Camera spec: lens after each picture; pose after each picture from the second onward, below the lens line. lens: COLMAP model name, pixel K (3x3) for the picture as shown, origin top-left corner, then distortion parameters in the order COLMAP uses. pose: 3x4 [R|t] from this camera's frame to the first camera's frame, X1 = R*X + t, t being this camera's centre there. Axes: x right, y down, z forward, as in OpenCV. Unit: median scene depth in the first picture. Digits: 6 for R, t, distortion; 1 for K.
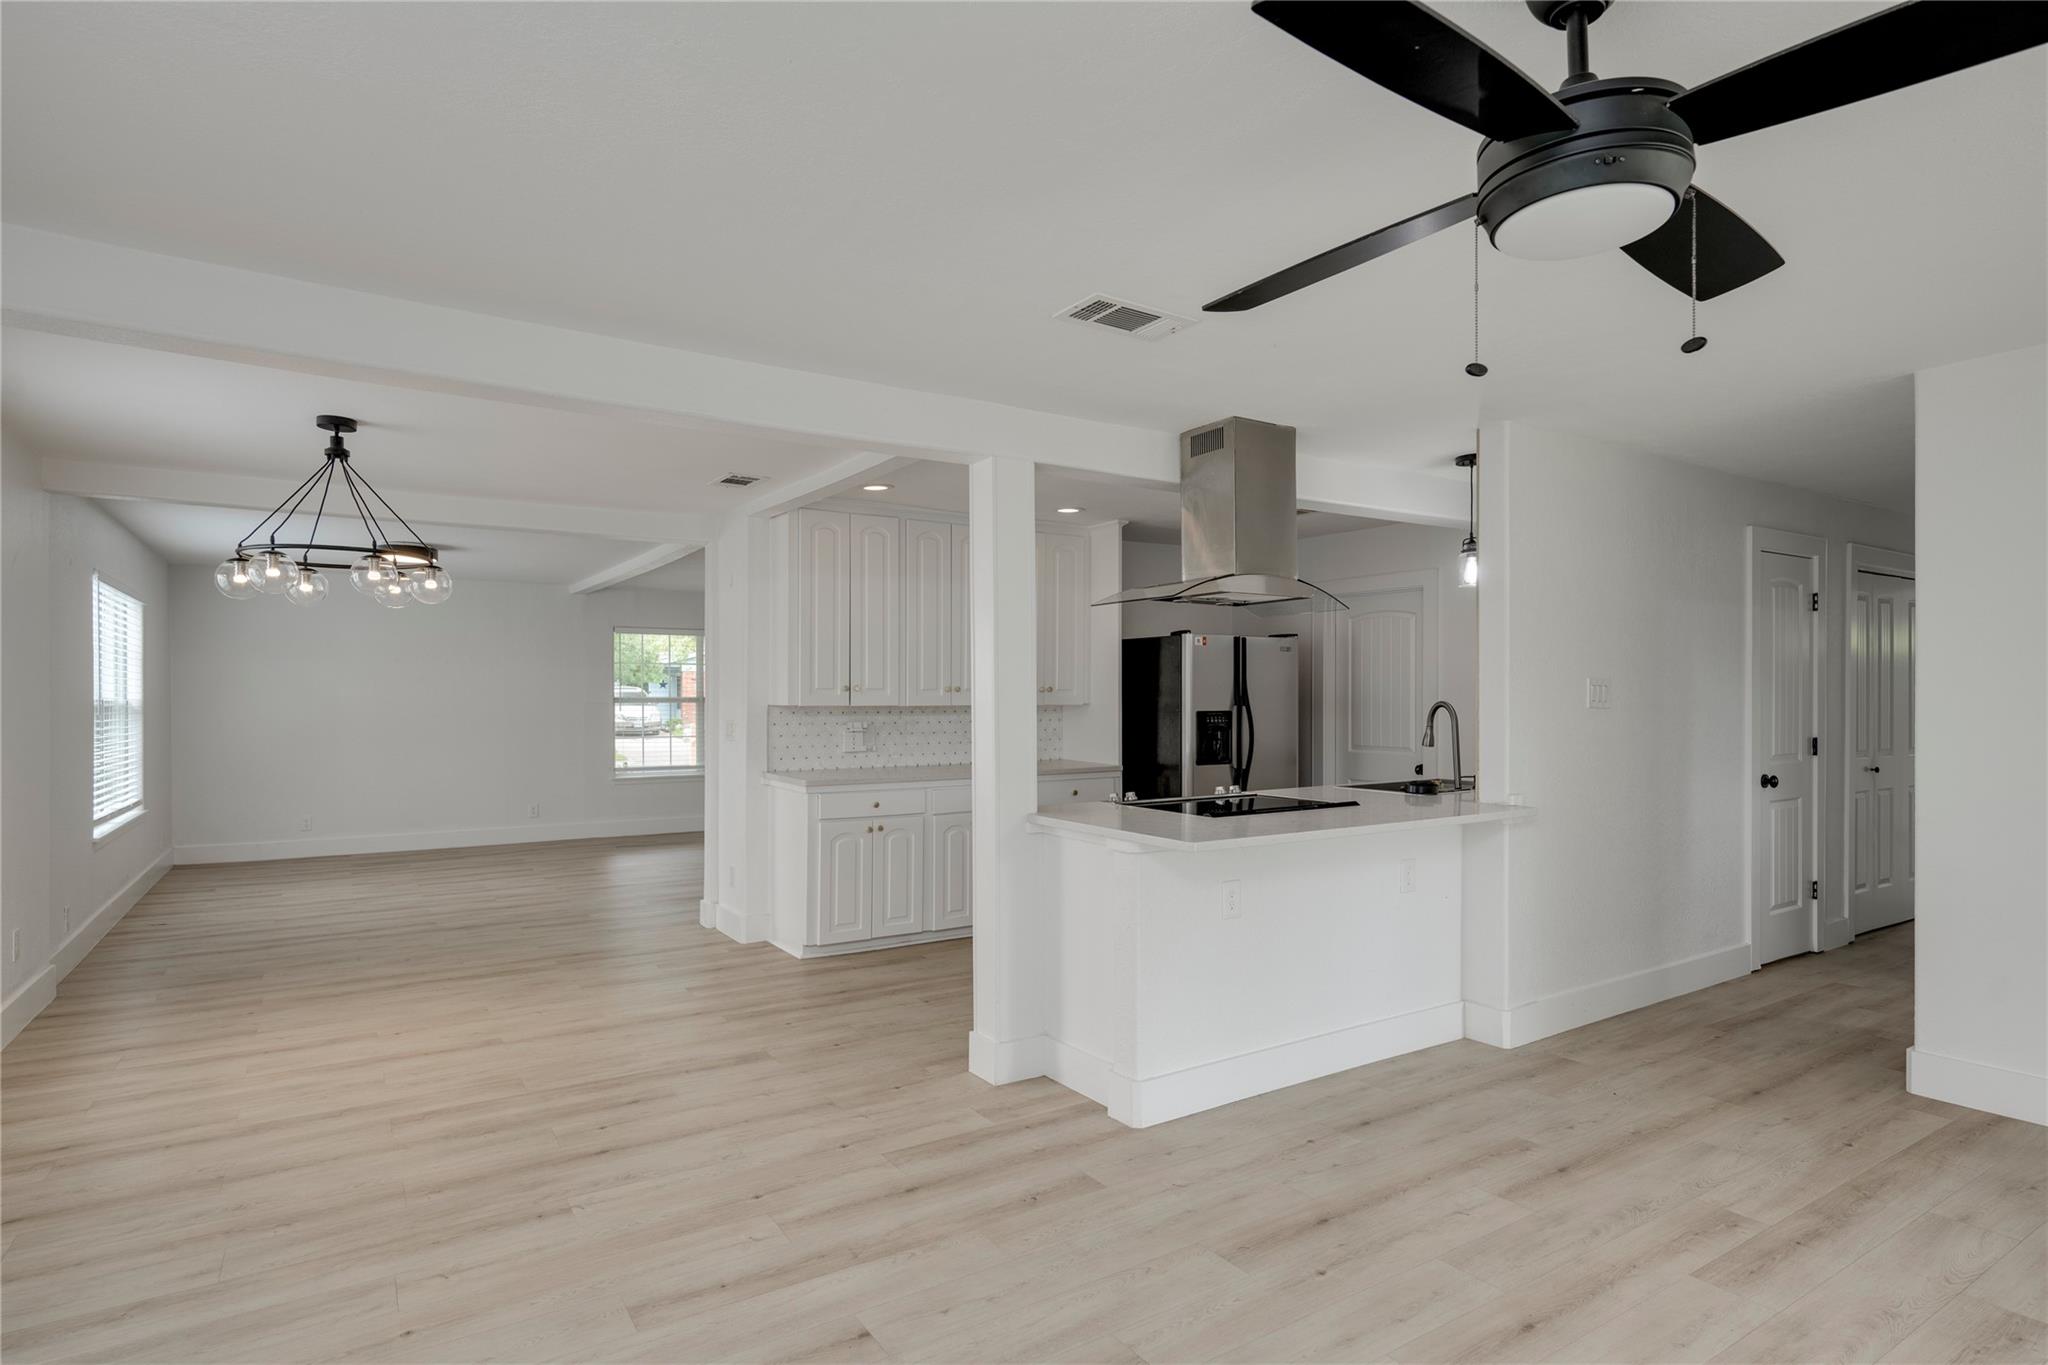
lens RADIAL K [[1062.5, 0, 1035.3], [0, 1062.5, 700.7], [0, 0, 1]] dist [-0.001169, -0.001197]
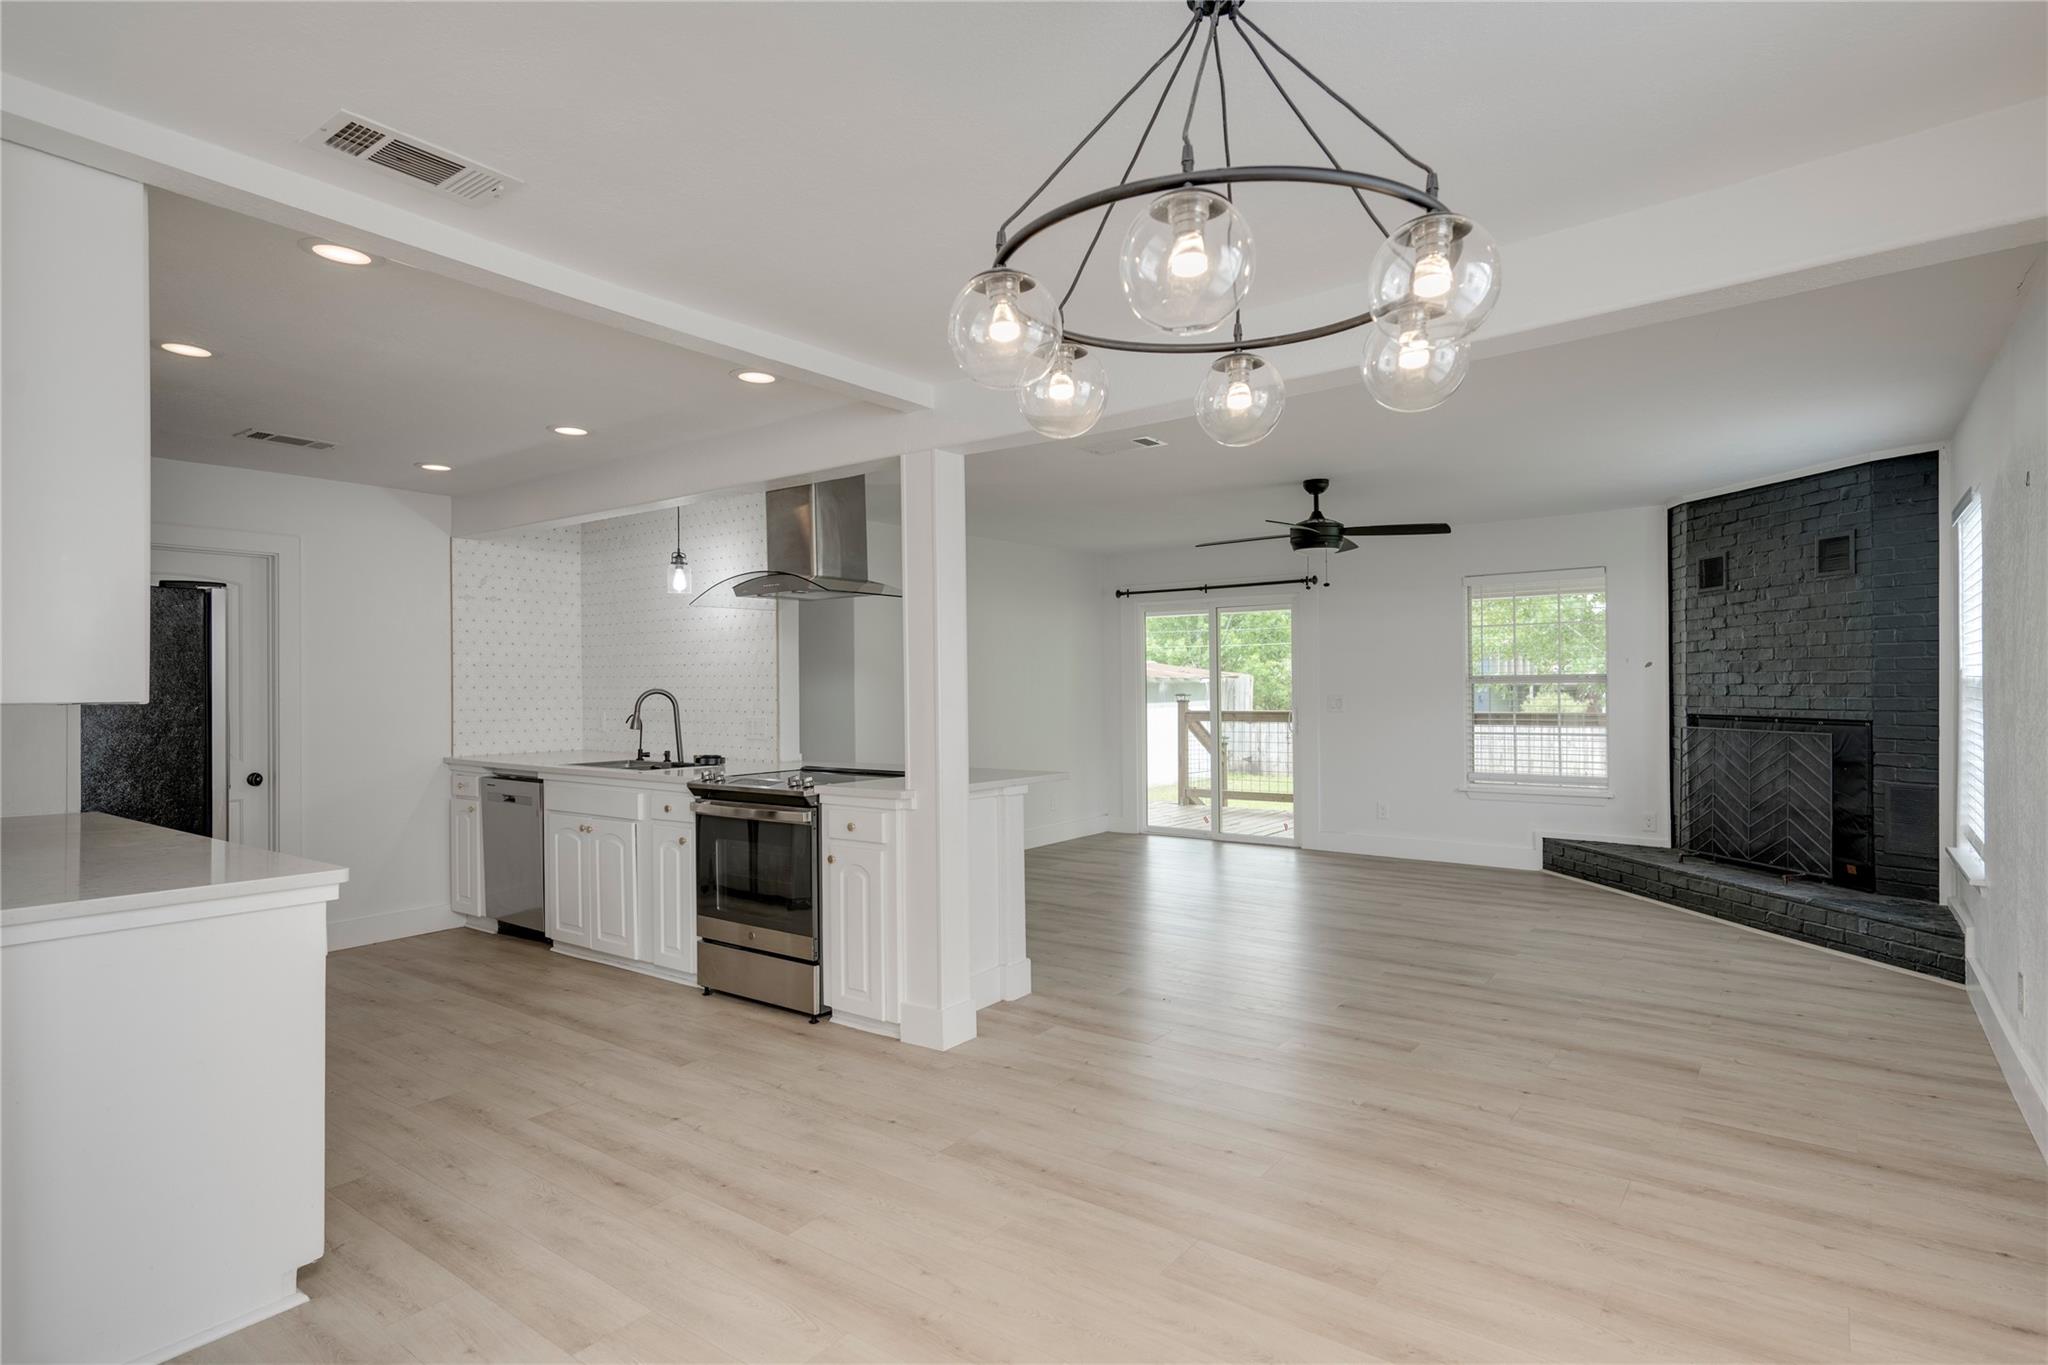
lens RADIAL K [[1038.1, 0, 1024.0], [0, 1038.1, 682.5], [0, 0, 1]] dist [0.003174, 0.001479]
pose [[-0.326022, 0.007951, 0.945329, -0.977384], [0.015458, 0.999876, -0.003078, 0.003218], [-0.945236, 0.013609, -0.326104, 1.191535]]
